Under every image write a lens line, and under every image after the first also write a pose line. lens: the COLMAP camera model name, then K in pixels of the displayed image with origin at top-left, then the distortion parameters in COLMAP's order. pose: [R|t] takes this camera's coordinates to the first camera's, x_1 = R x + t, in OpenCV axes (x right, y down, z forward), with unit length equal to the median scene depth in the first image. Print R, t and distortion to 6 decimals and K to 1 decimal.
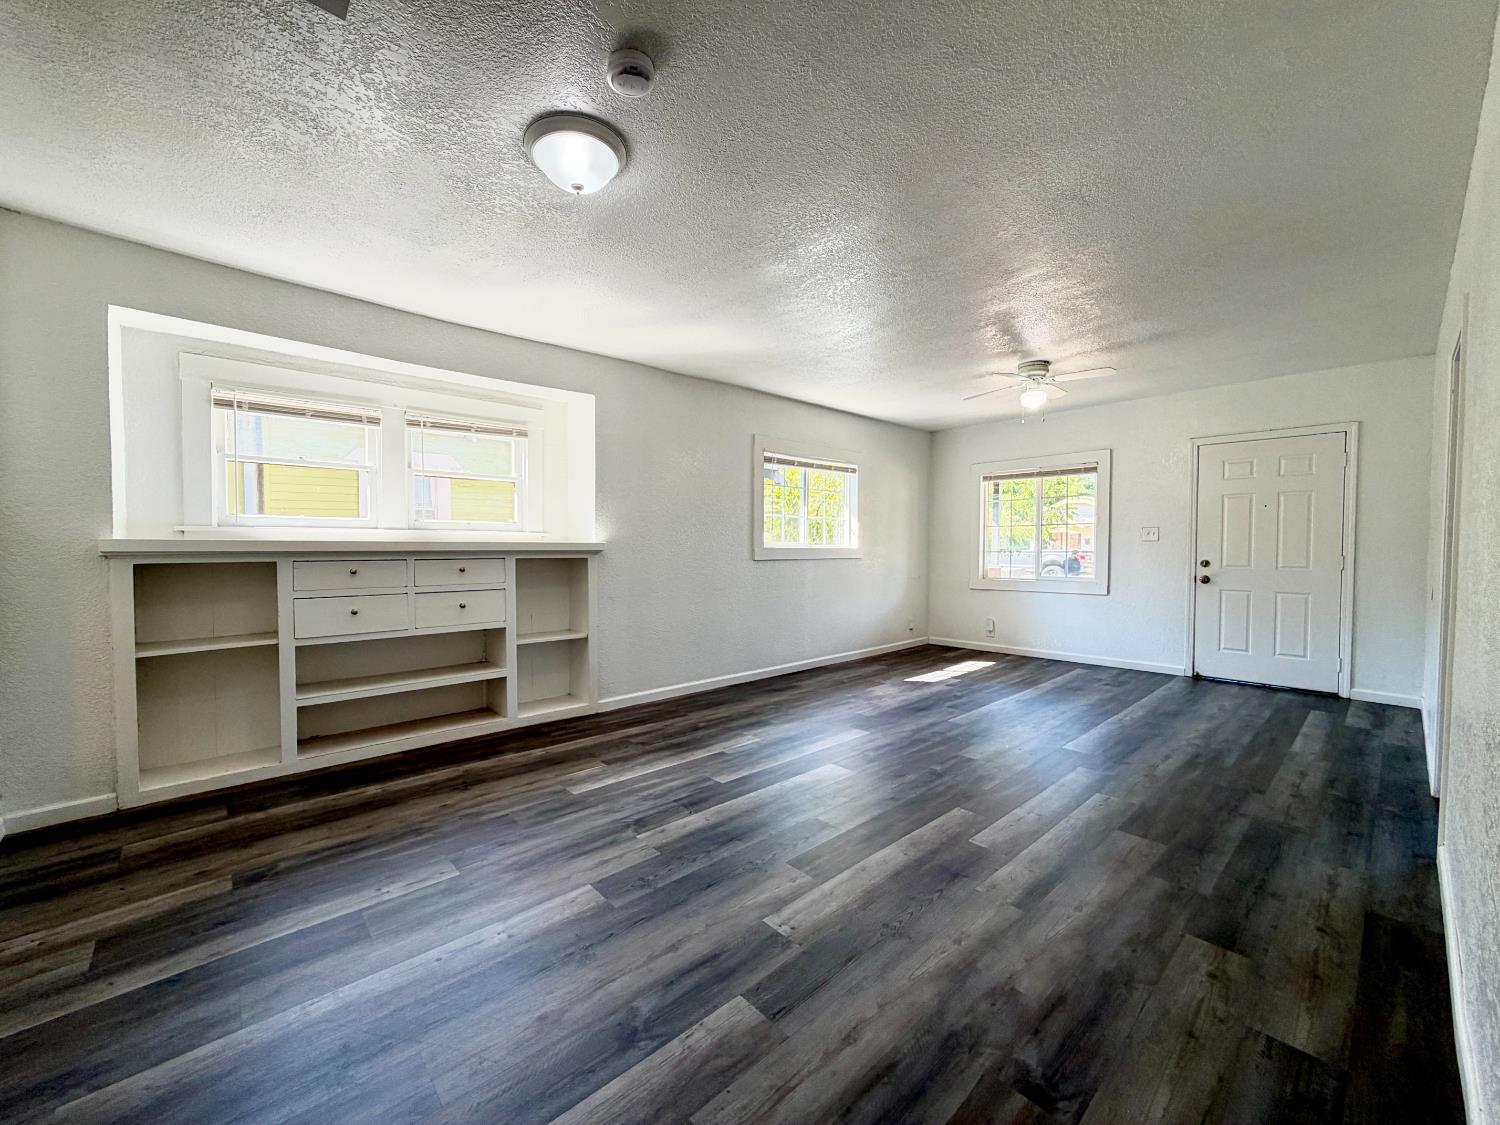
lens RADIAL K [[595.7, 0, 745.3], [0, 595.7, 562.5], [0, 0, 1]] dist [0.000315, -0.000058]
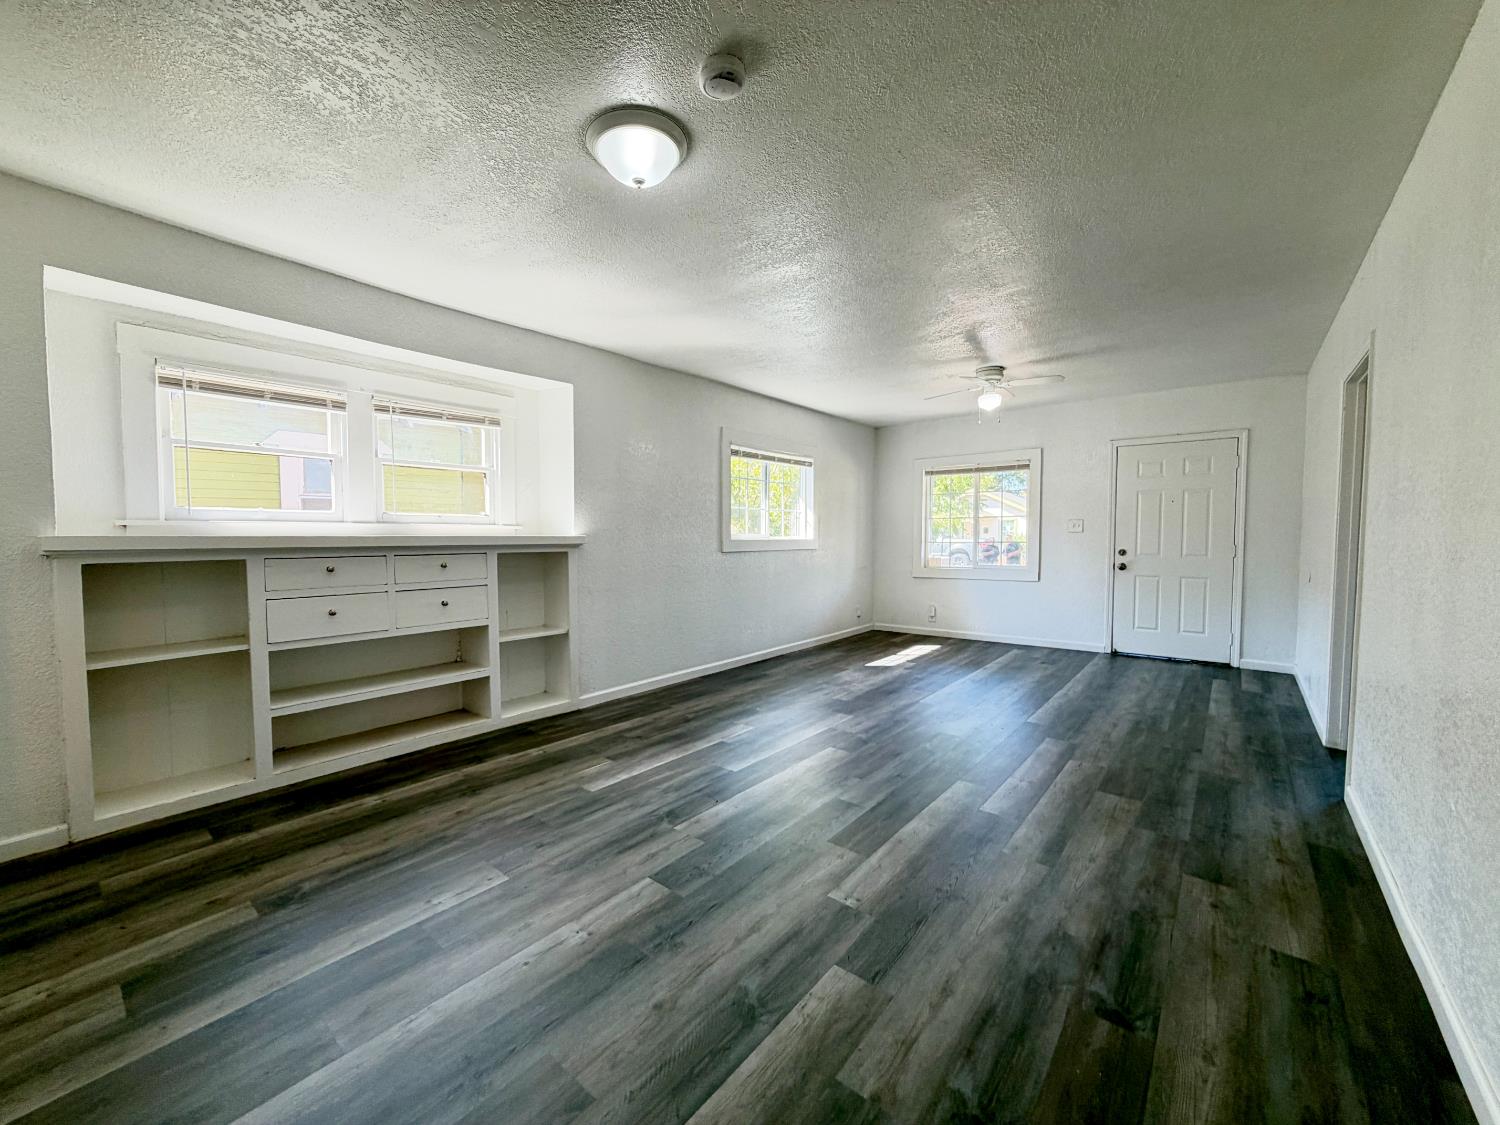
lens RADIAL K [[595.7, 0, 745.2], [0, 595.7, 562.0], [0, 0, 1]] dist [0.000315, -0.000058]
pose [[0.989253, -0.009382, 0.145909, -0.165030], [0.006926, 0.999826, 0.017332, -0.007750], [-0.146046, -0.016135, 0.989146, -0.010896]]
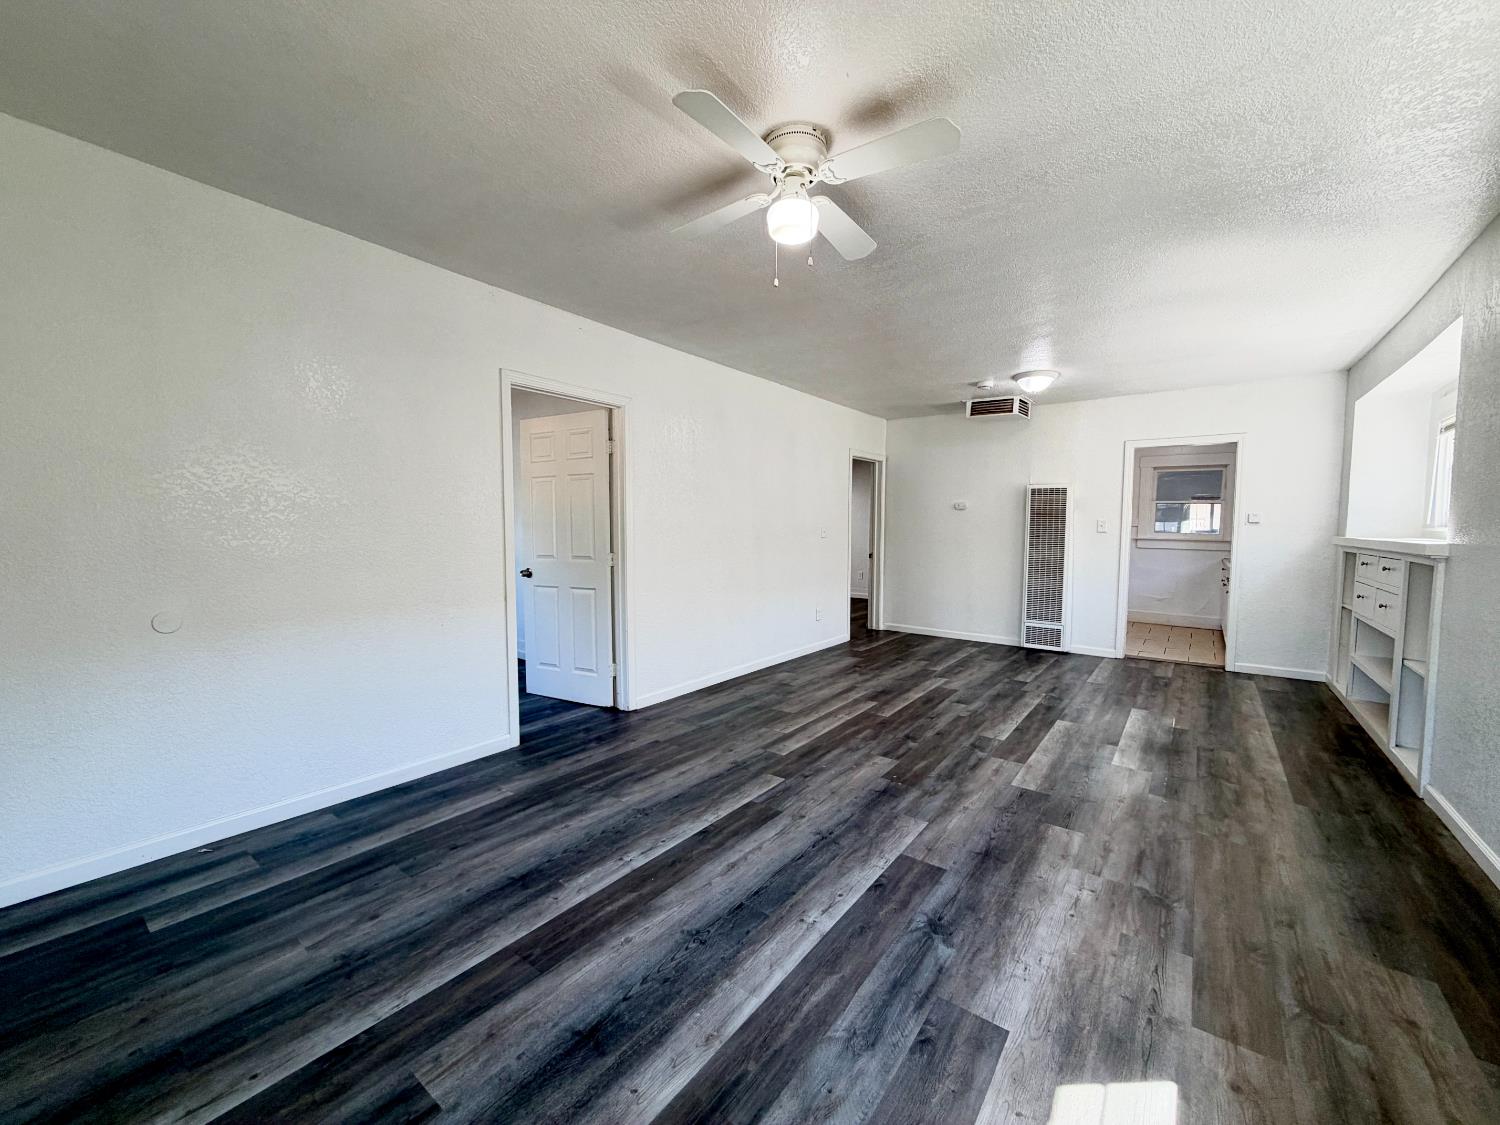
lens RADIAL K [[595.7, 0, 735.3], [0, 595.7, 561.0], [0, 0, 1]] dist [0.000315, -0.000058]
pose [[-0.986077, 0.001978, -0.166280, 0.871664], [-0.012967, 0.995970, 0.088745, -0.088322], [0.165785, 0.089666, -0.982077, 2.106434]]
